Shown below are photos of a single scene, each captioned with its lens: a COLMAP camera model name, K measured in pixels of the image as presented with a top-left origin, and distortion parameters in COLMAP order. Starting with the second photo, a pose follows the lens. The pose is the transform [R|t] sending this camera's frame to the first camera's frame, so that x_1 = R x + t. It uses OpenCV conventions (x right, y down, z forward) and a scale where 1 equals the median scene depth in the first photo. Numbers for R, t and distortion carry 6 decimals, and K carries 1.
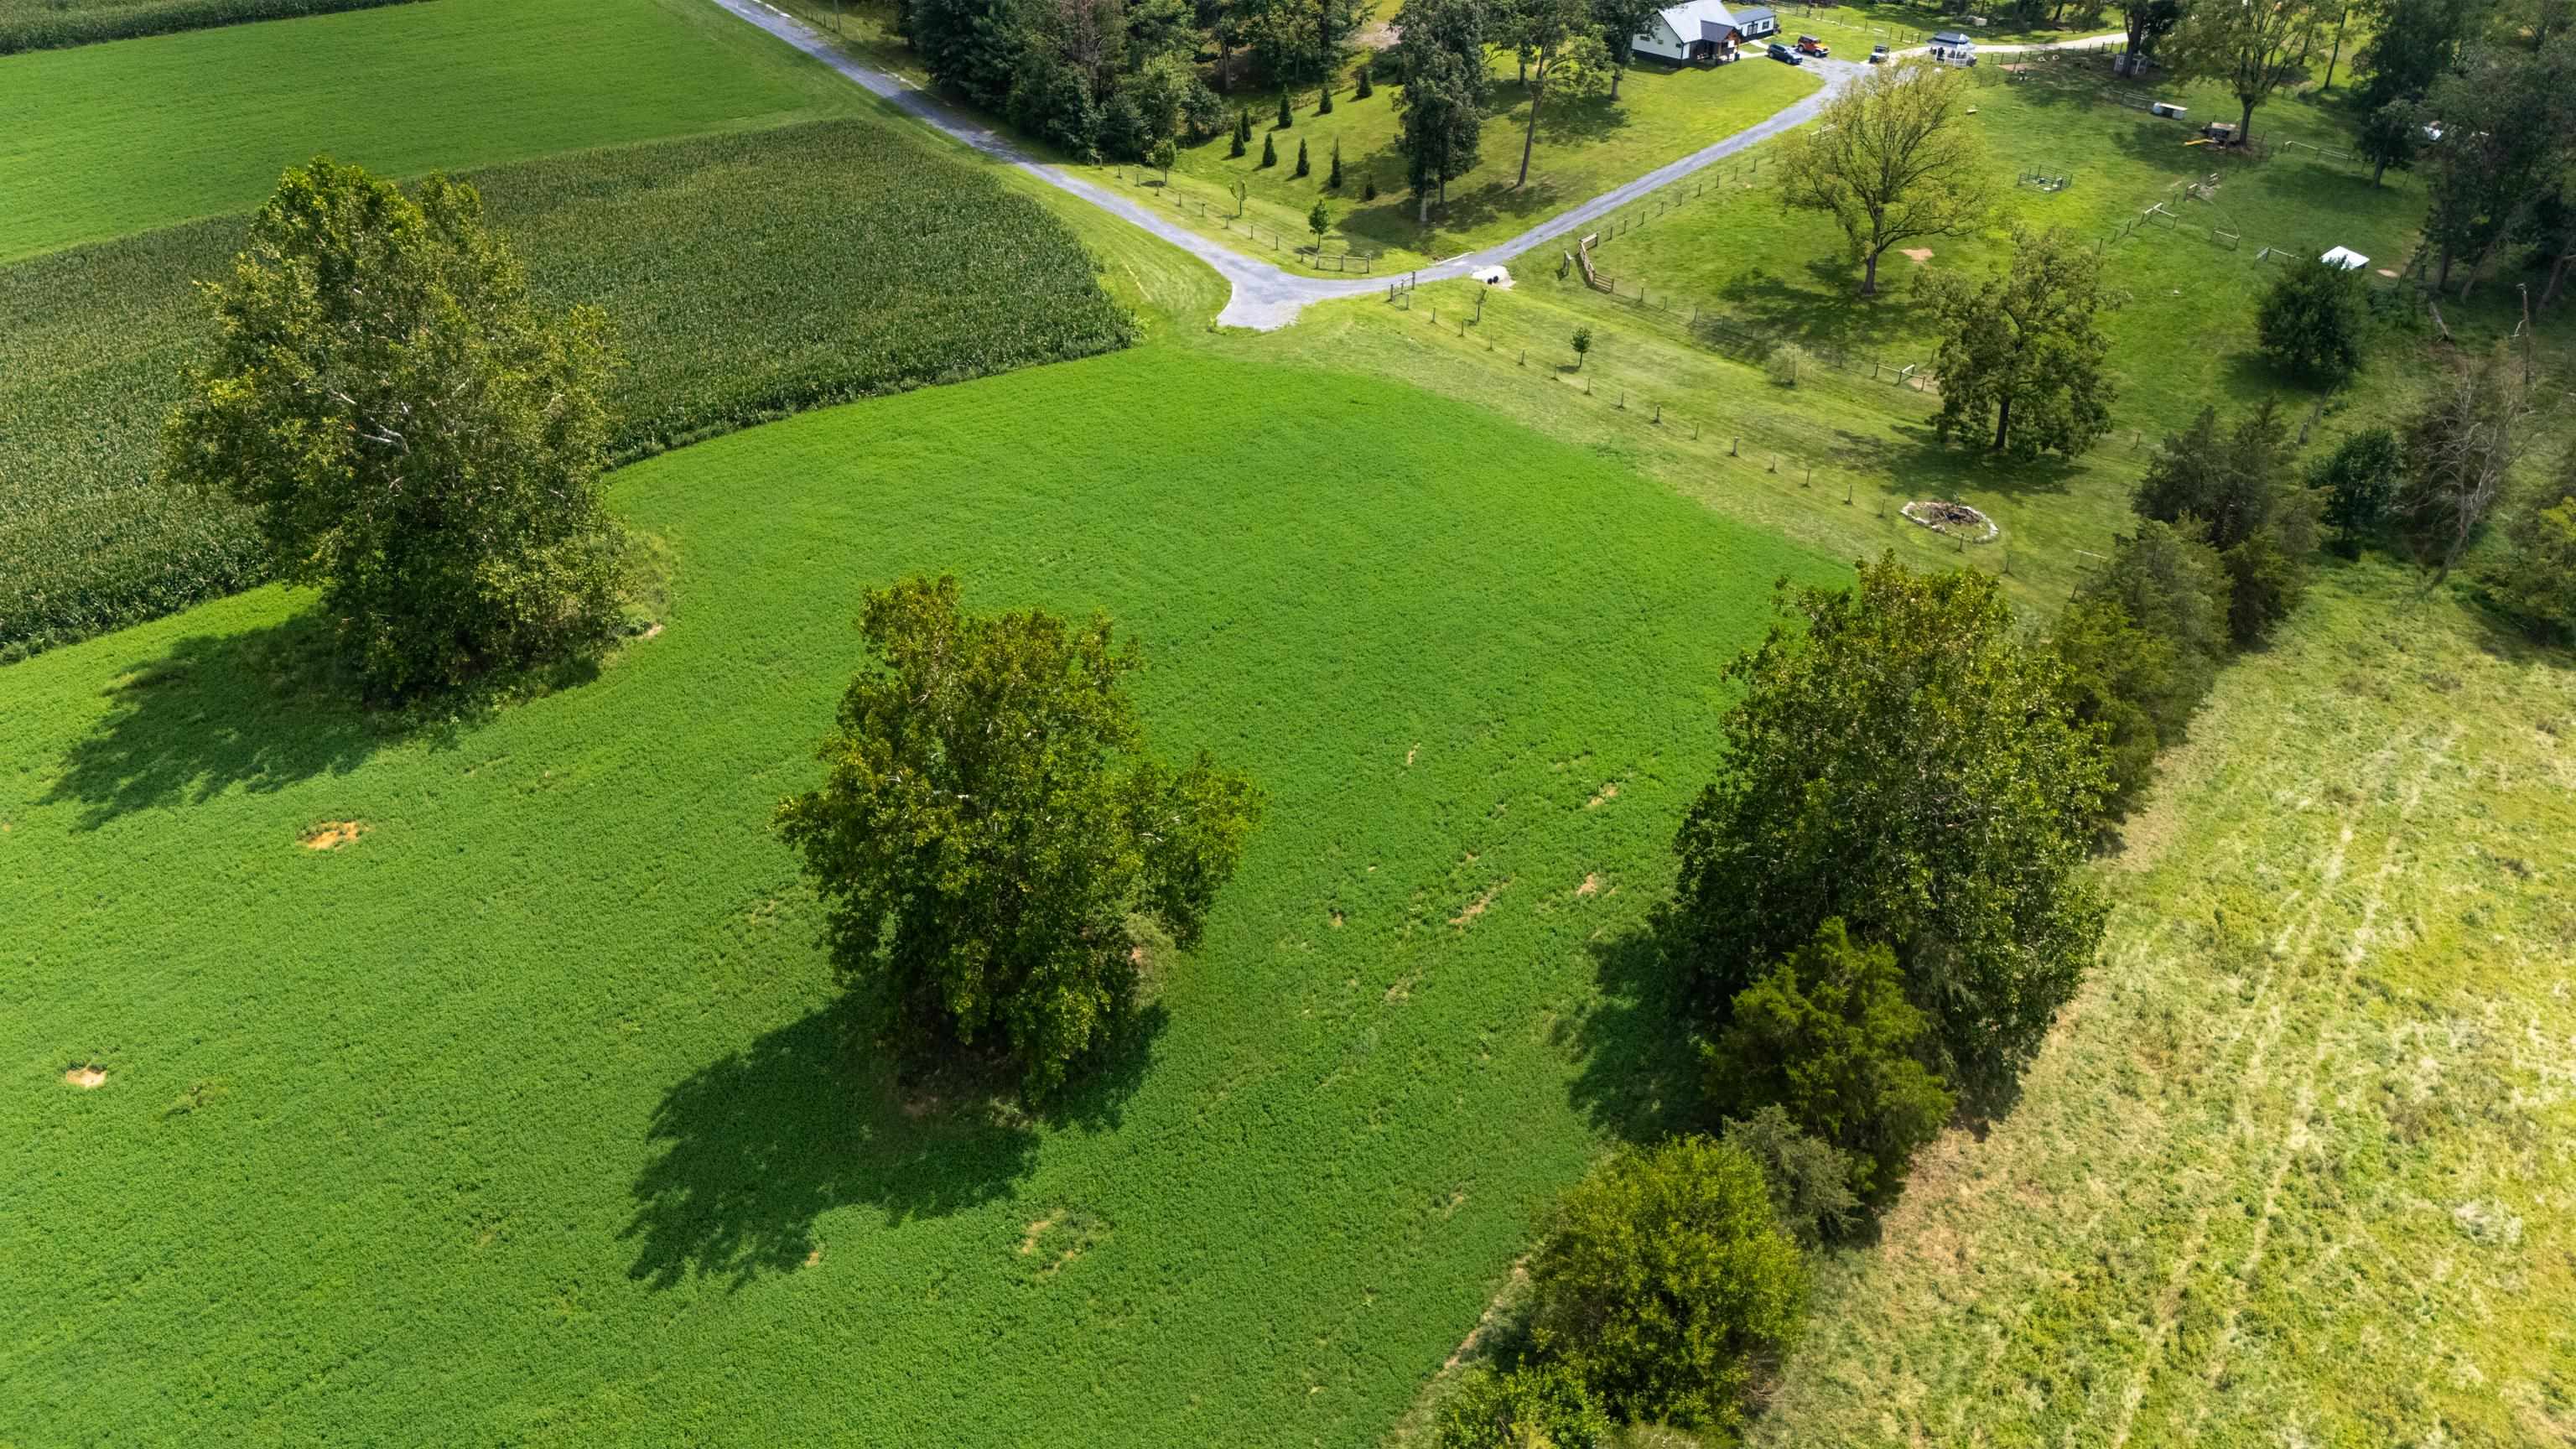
lens RADIAL K [[1908.4, 0, 1273.5], [0, 1908.4, 726.5], [0, 0, 1]] dist [0.075538, -0.079973]
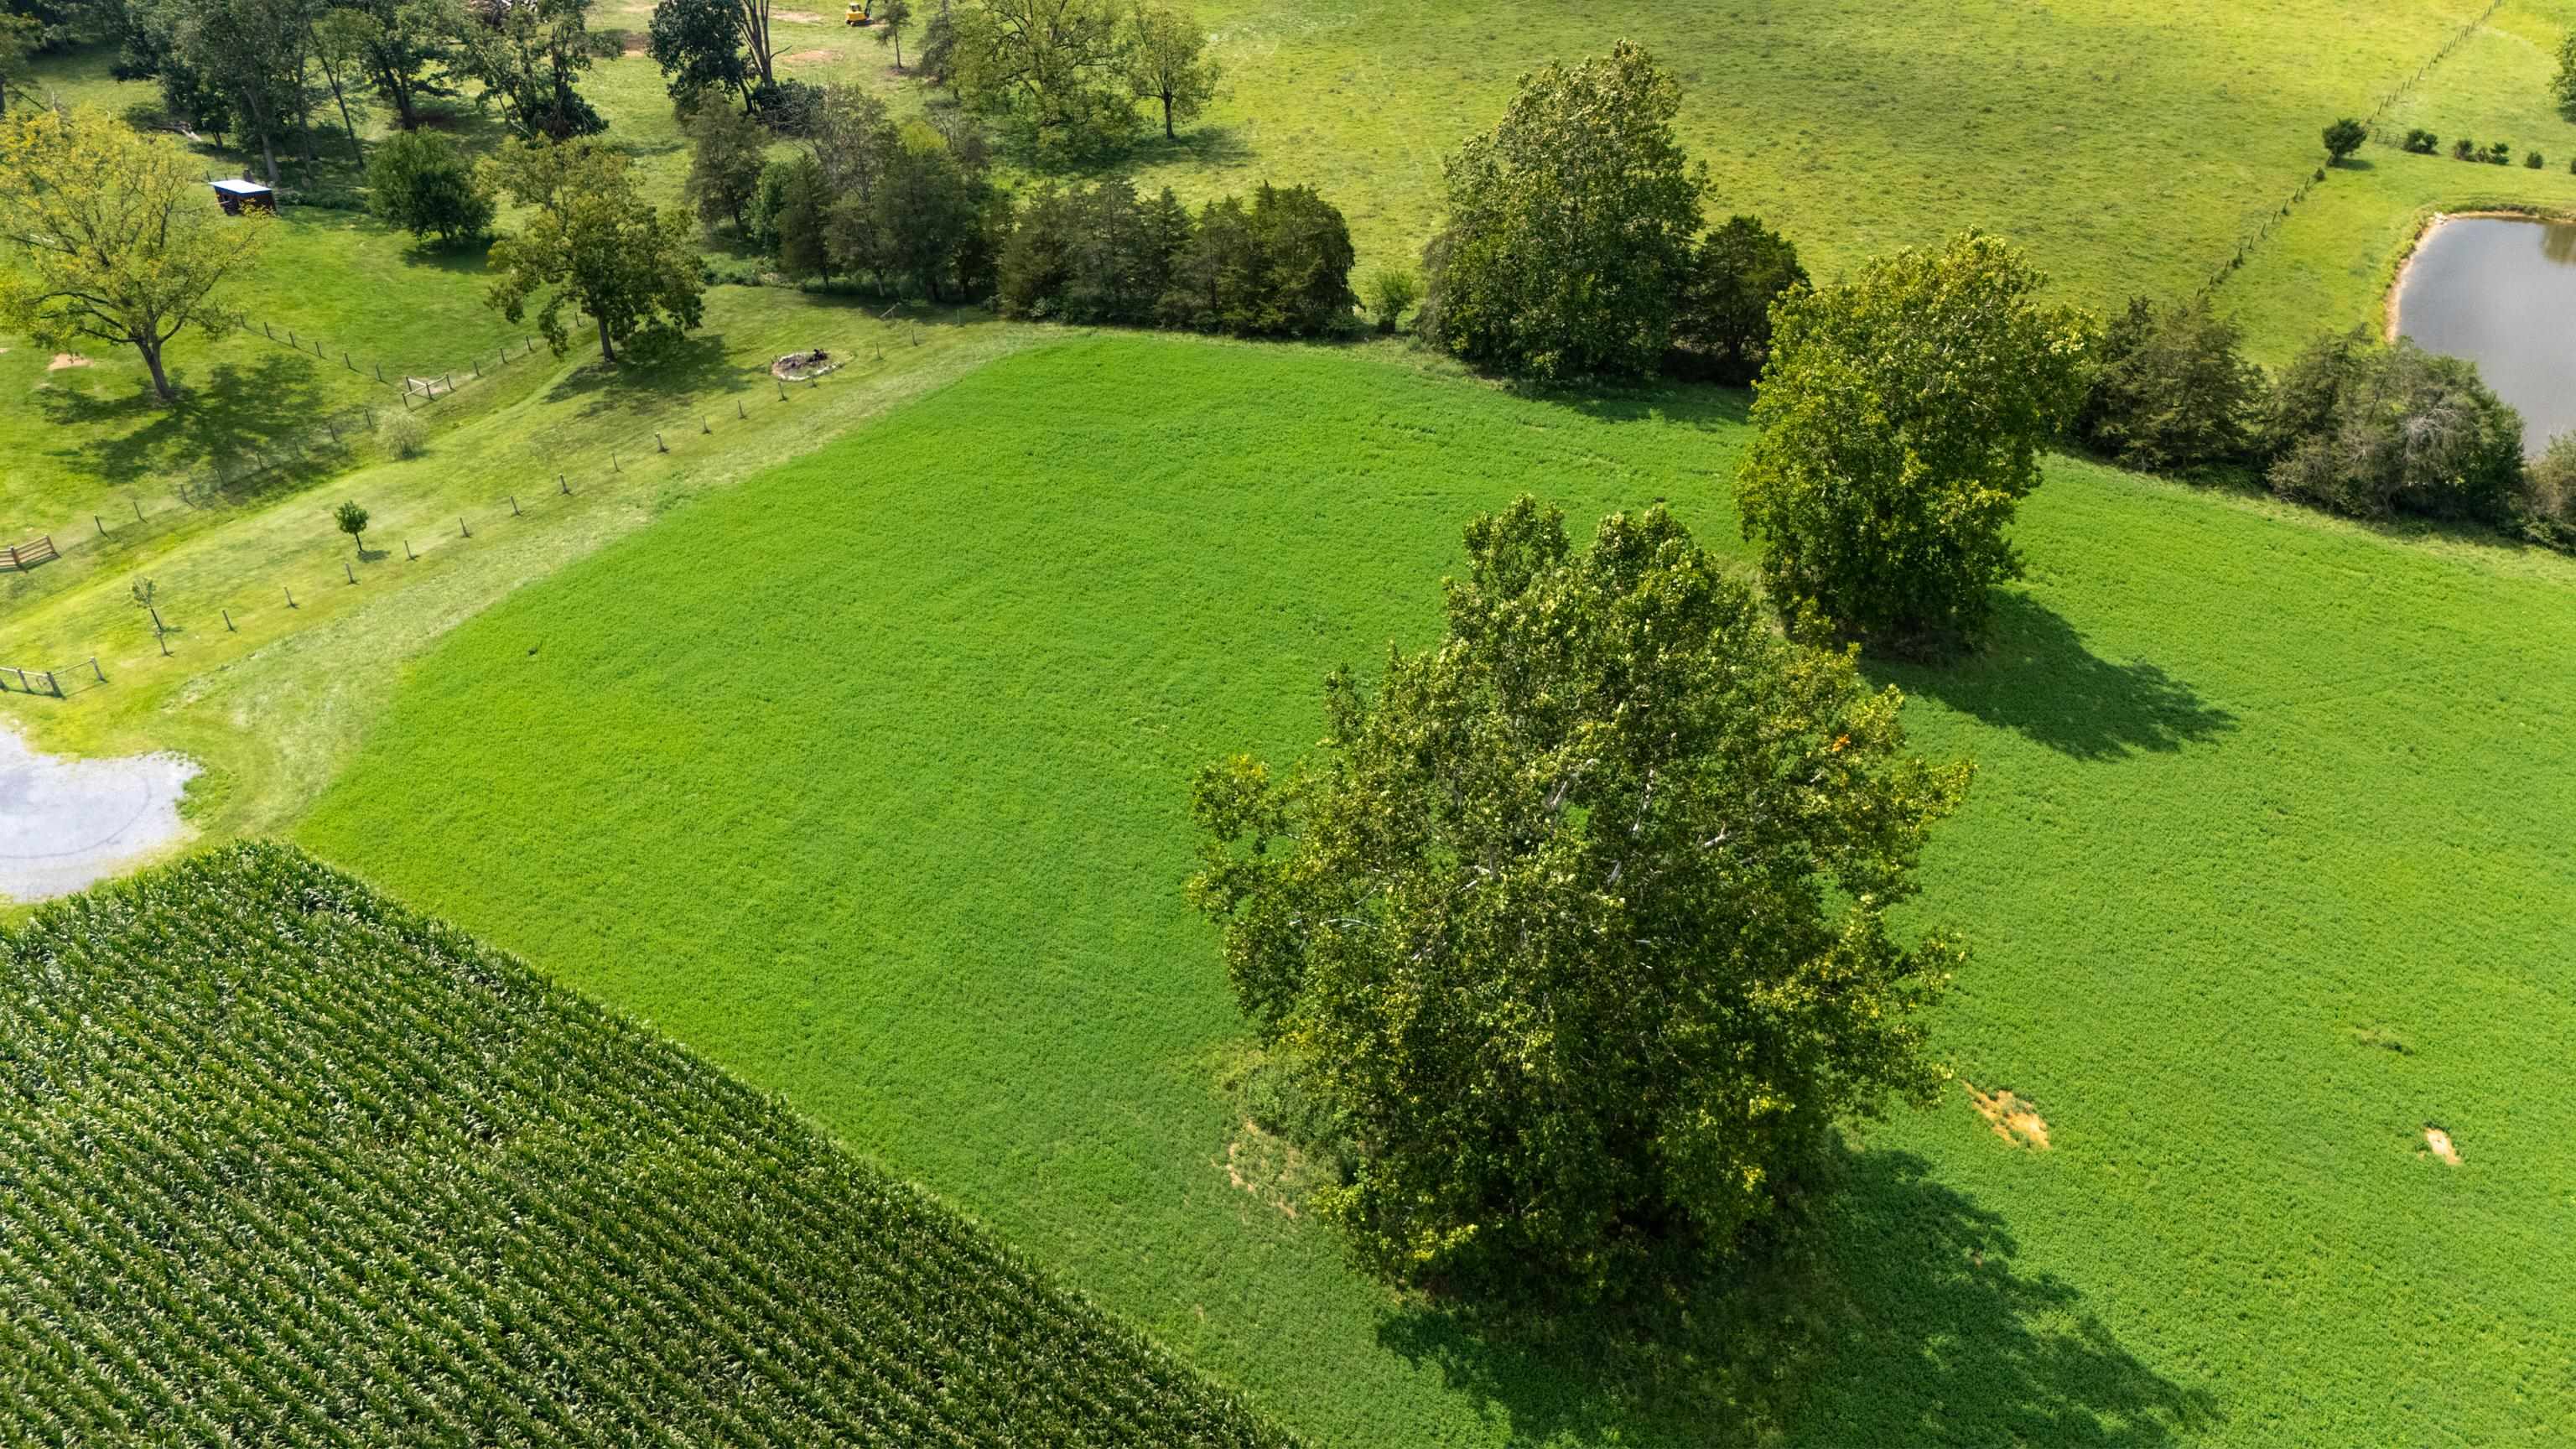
lens RADIAL K [[1908.4, 0, 1281.6], [0, 1908.4, 718.6], [0, 0, 1]] dist [0.075538, -0.079973]
pose [[-0.259794, -0.533062, 0.805203, -0.554326], [0.526462, 0.620833, 0.580865, -0.377804], [-0.809533, 0.574814, 0.119348, 0.617994]]
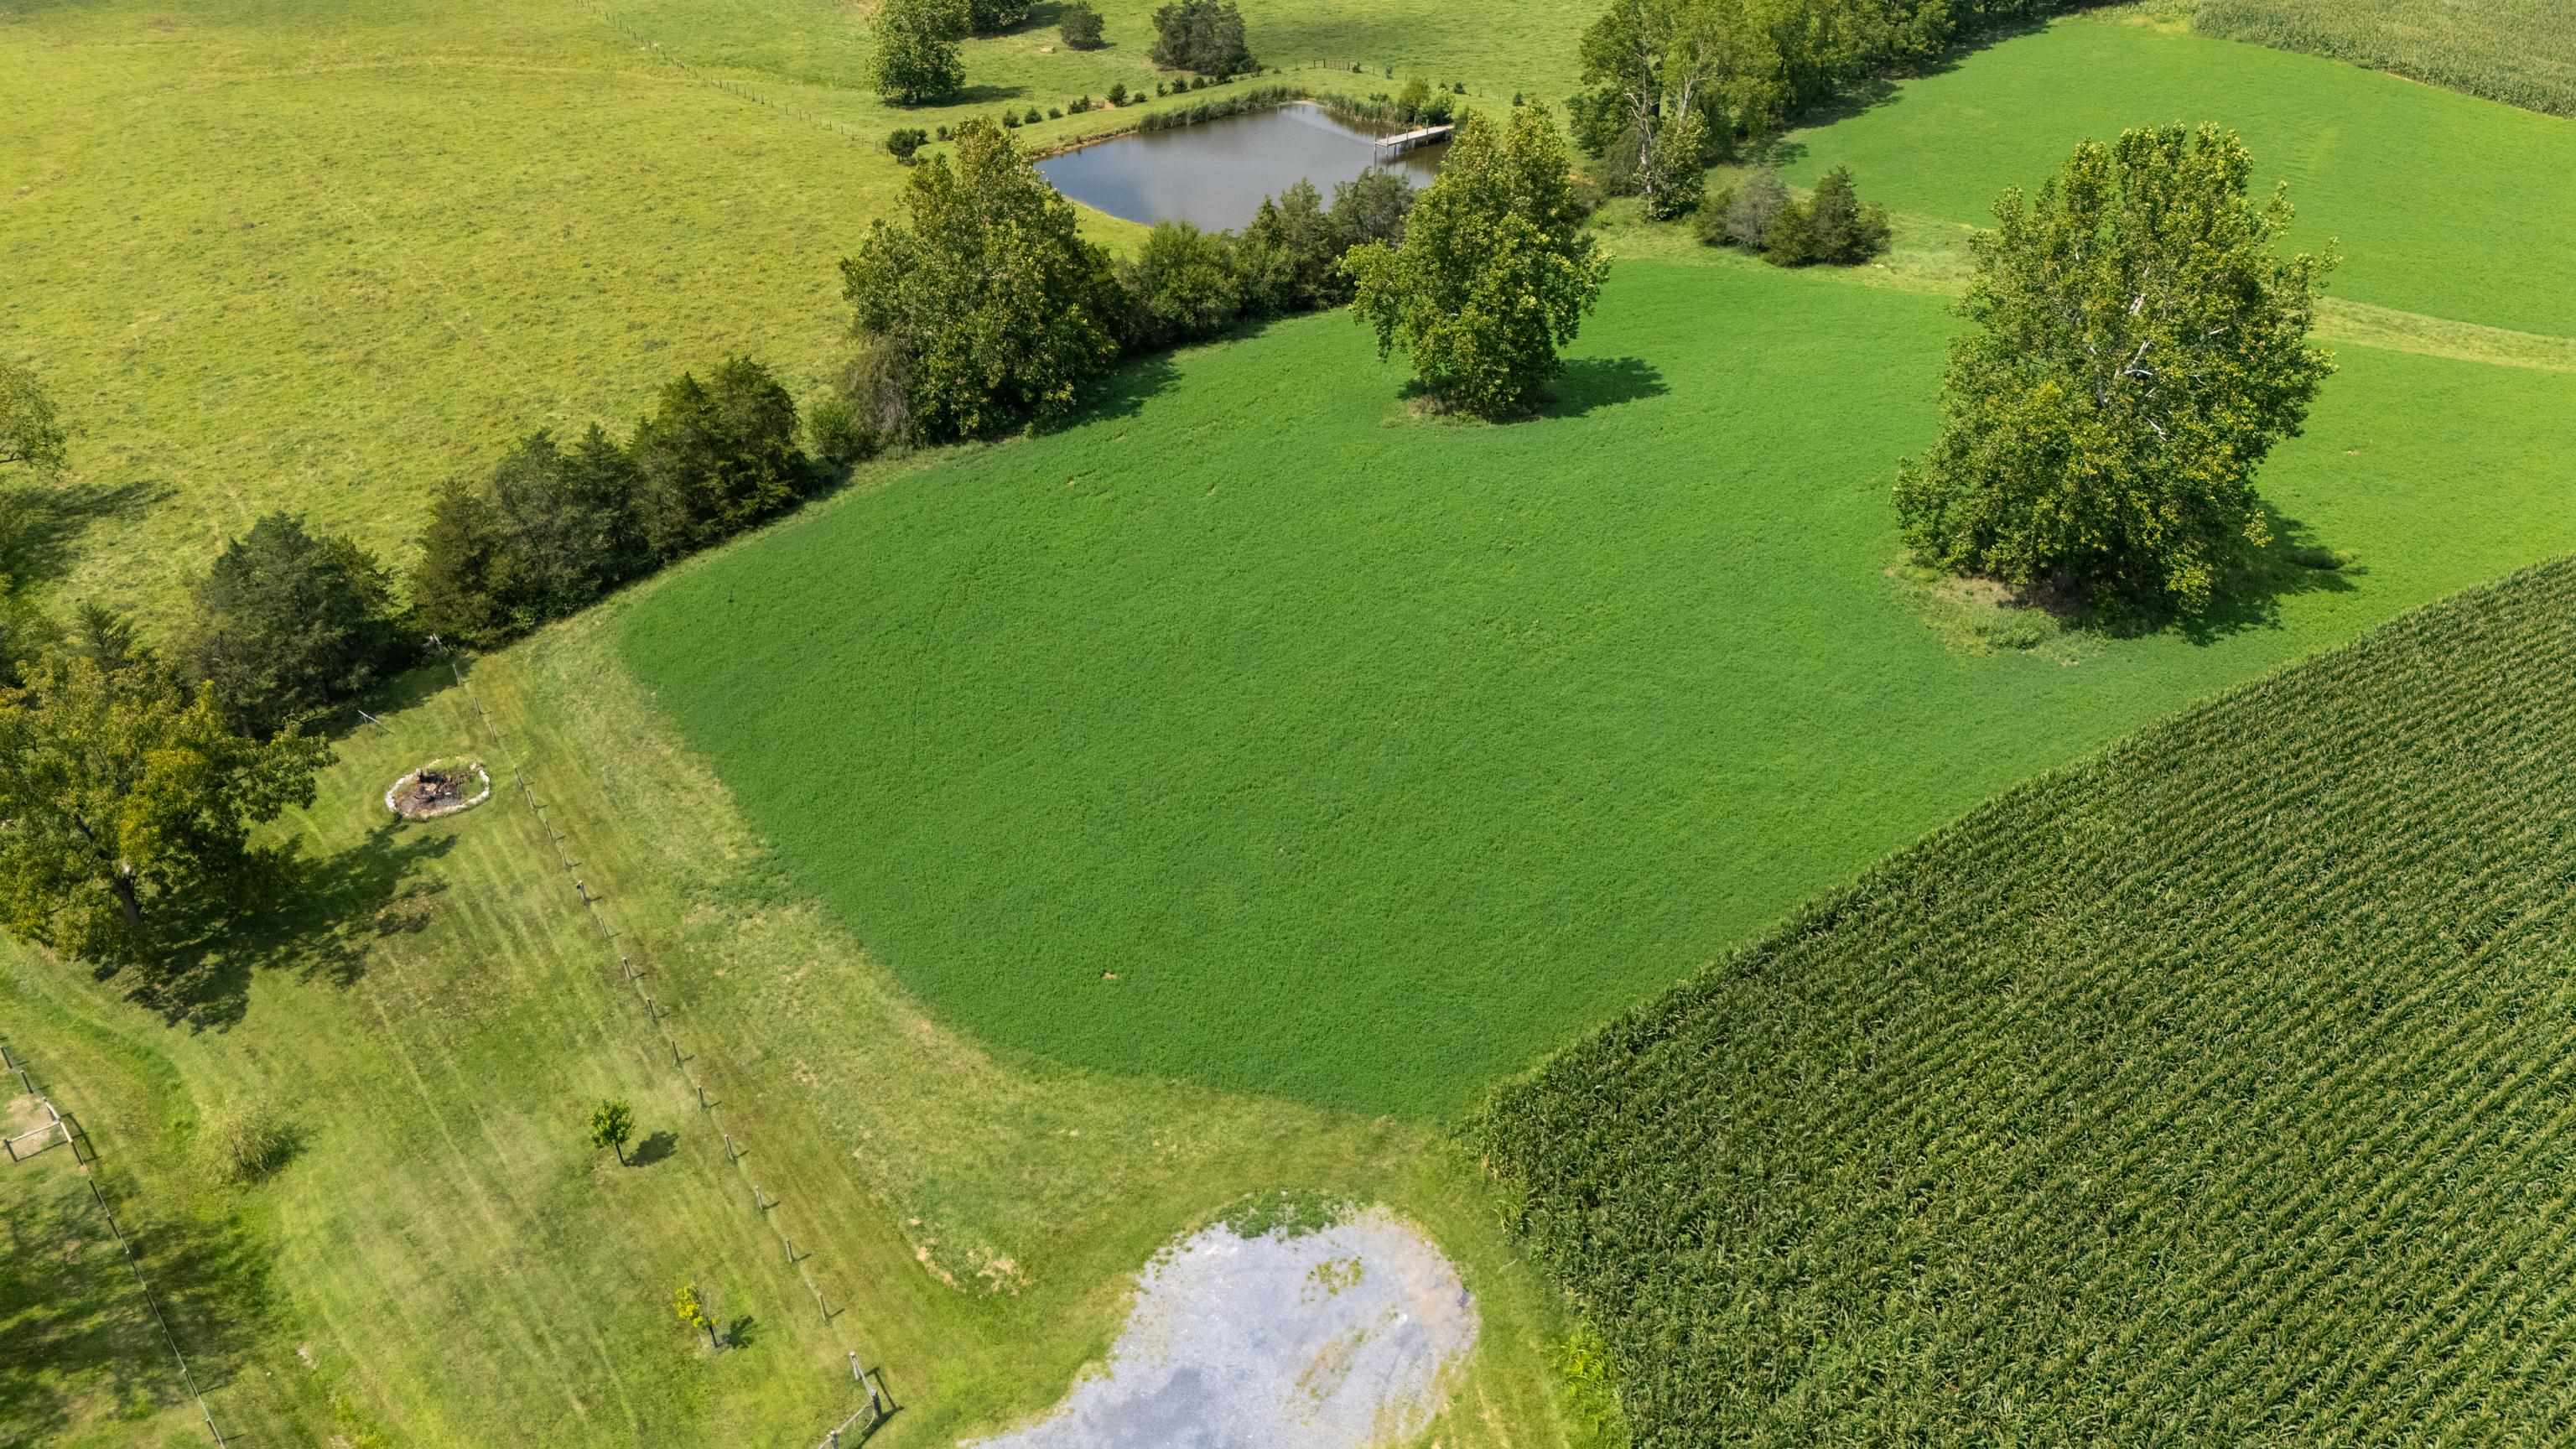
lens RADIAL K [[1908.4, 0, 1294.9], [0, 1908.4, 722.2], [0, 0, 1]] dist [0.075538, -0.079973]
pose [[-0.996524, -0.021662, 0.080436, -0.056767], [0.061768, 0.455723, 0.887976, -0.656659], [-0.055892, 0.889858, -0.452801, 1.060984]]
